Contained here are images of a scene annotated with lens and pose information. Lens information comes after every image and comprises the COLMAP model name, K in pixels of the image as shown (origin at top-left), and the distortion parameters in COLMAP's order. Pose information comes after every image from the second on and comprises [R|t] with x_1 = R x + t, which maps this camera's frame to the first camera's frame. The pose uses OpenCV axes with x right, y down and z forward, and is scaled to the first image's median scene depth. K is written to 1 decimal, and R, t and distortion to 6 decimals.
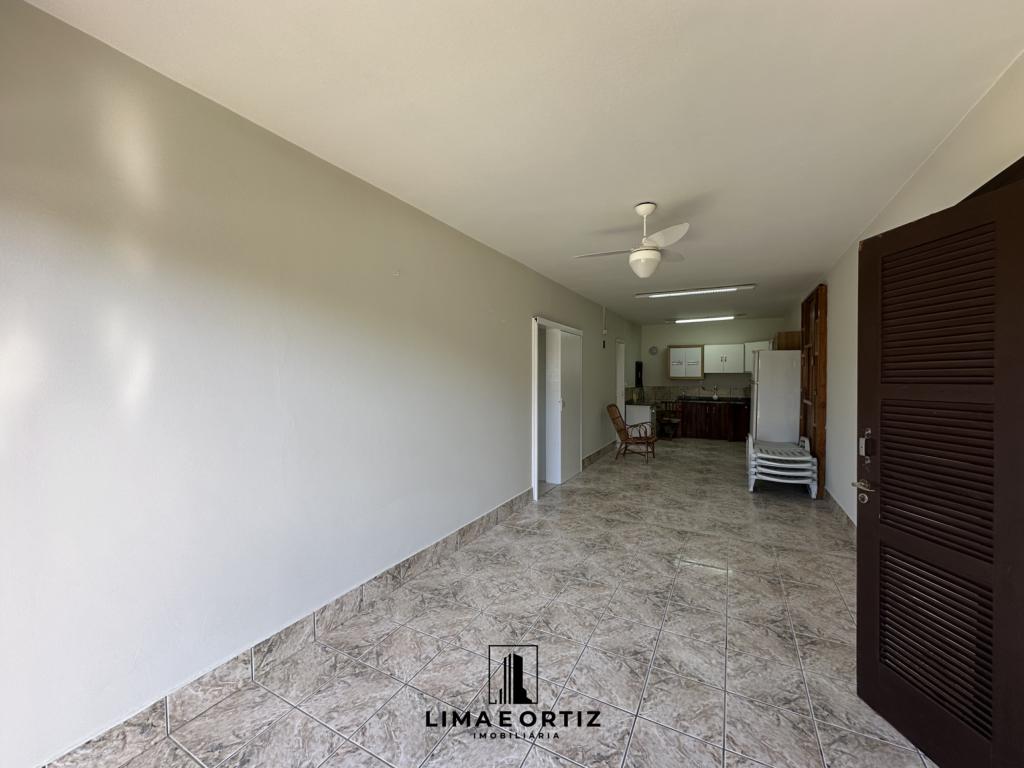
lens RADIAL K [[408.1, 0, 507.6], [0, 408.1, 382.8], [0, 0, 1]] dist [-0.004319, 0.000726]
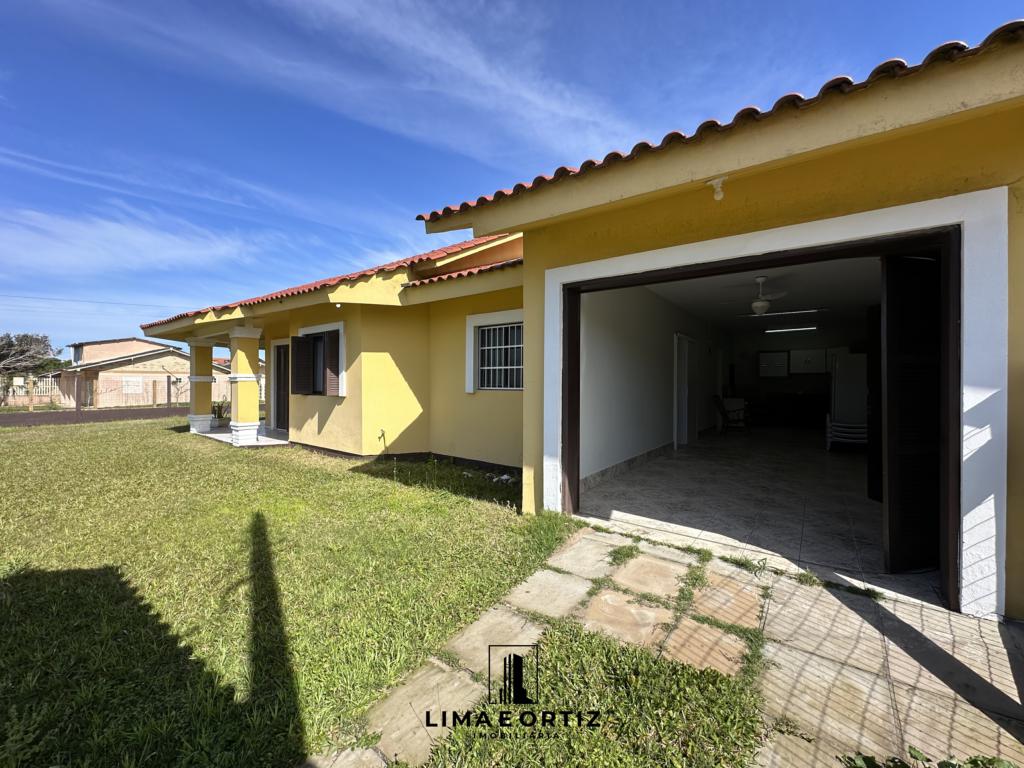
lens RADIAL K [[408.1, 0, 508.7], [0, 408.1, 378.3], [0, 0, 1]] dist [-0.004319, 0.000726]
pose [[0.988838, 0.003614, -0.148951, -0.264645], [-0.007991, 0.999553, -0.028796, 0.051995], [0.148781, 0.029665, 0.988425, -0.516132]]
